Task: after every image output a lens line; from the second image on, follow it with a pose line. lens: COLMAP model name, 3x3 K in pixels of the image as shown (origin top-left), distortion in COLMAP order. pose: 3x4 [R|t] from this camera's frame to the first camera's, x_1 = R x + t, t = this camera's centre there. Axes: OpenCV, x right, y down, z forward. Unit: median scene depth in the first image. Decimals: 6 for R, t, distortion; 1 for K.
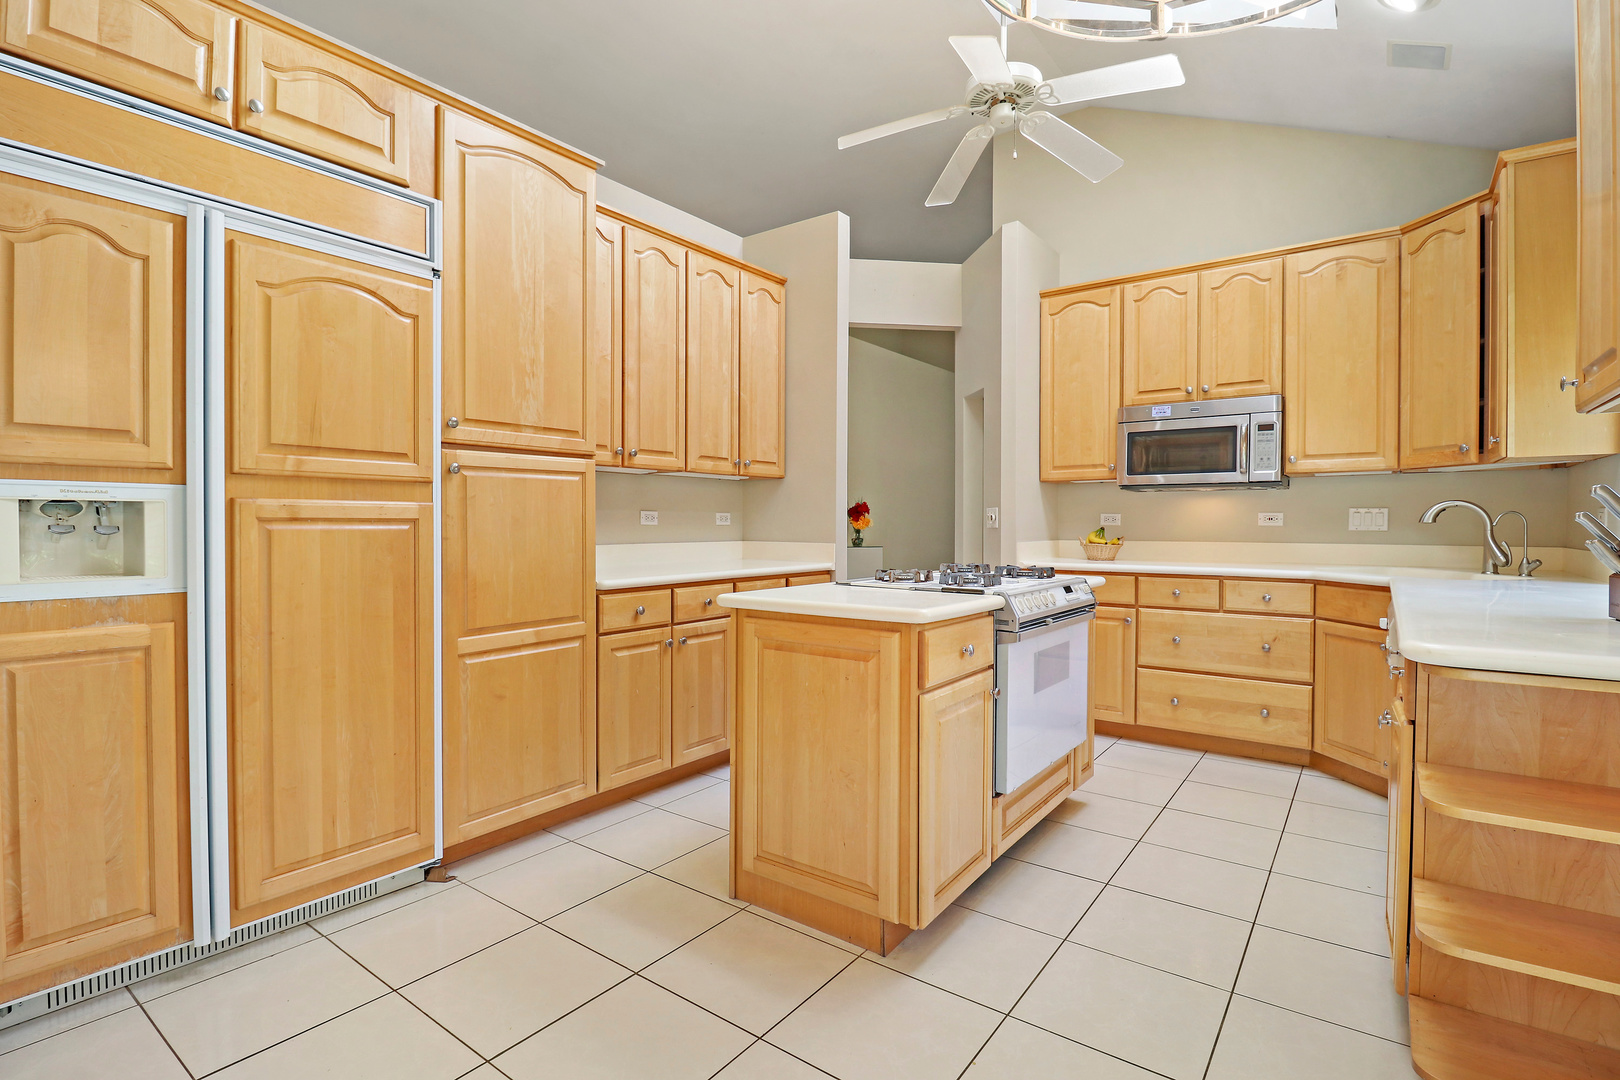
lens RADIAL K [[775.8, 0, 800.5], [0, 775.8, 544.5], [0, 0, 1]] dist [-0.020331, -0.001087]
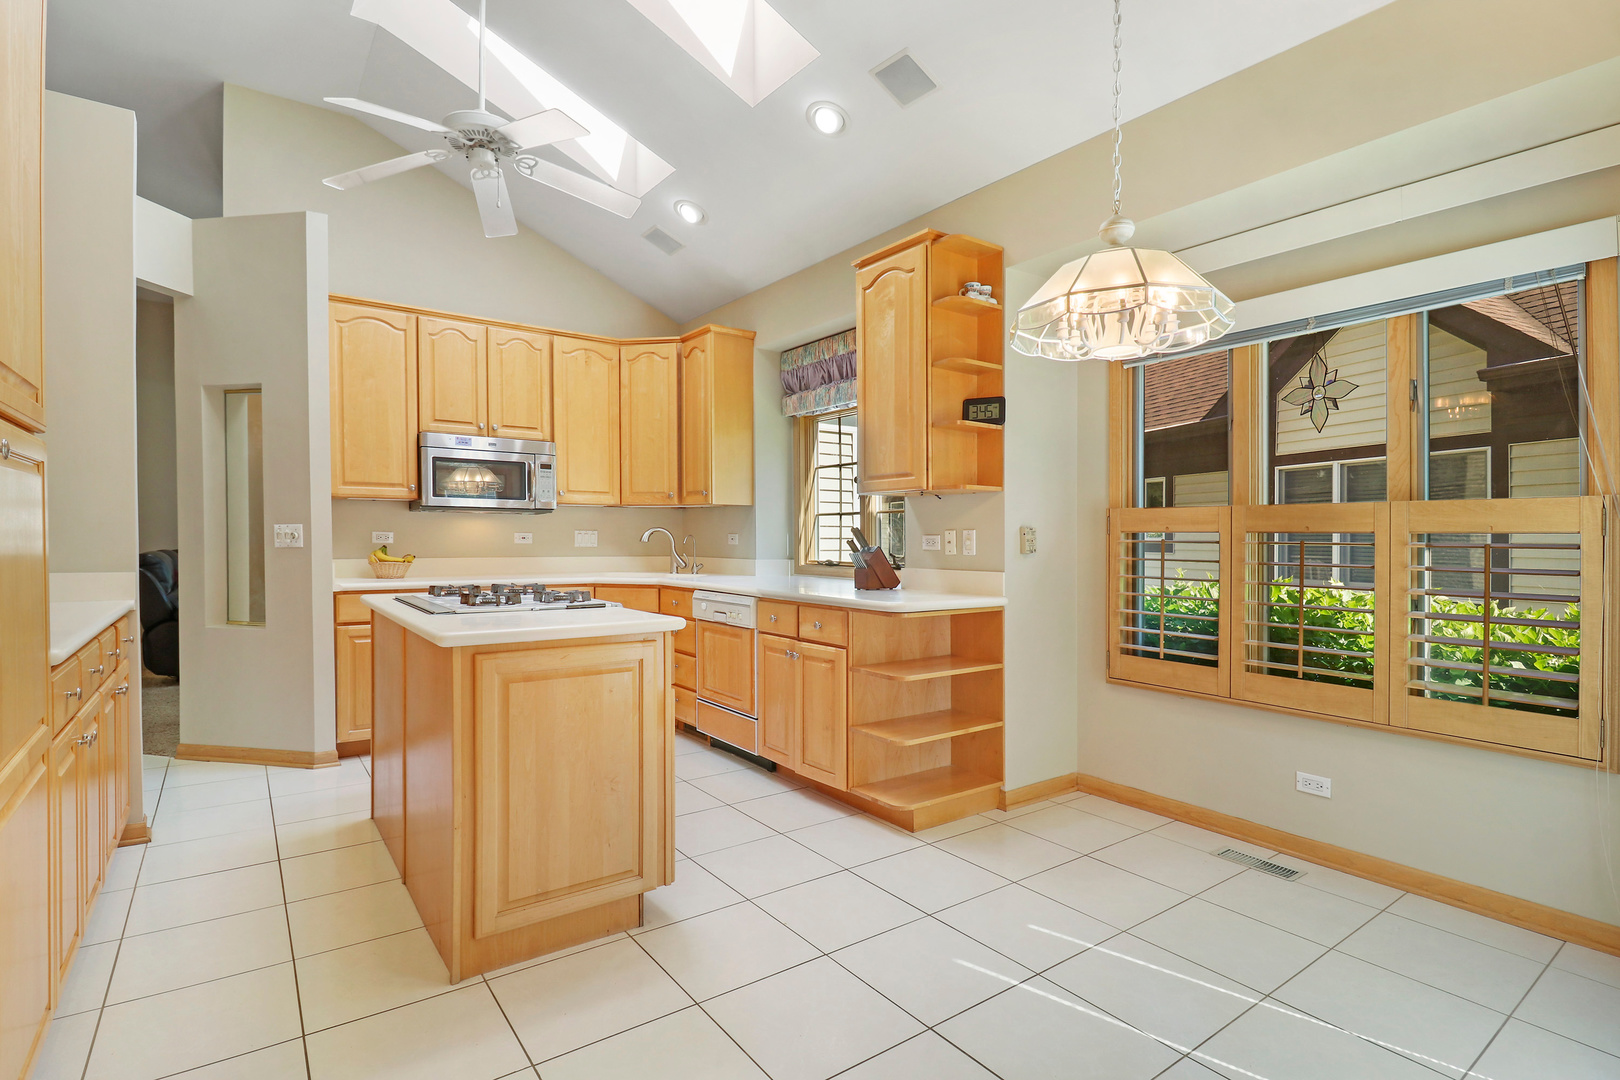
lens RADIAL K [[775.8, 0, 795.4], [0, 775.8, 535.1], [0, 0, 1]] dist [-0.020331, -0.001087]
pose [[0.299838, 0.004916, 0.953977, -0.518842], [0.019844, 0.999738, -0.011389, -0.017135], [-0.953784, 0.022345, 0.299662, 0.239405]]
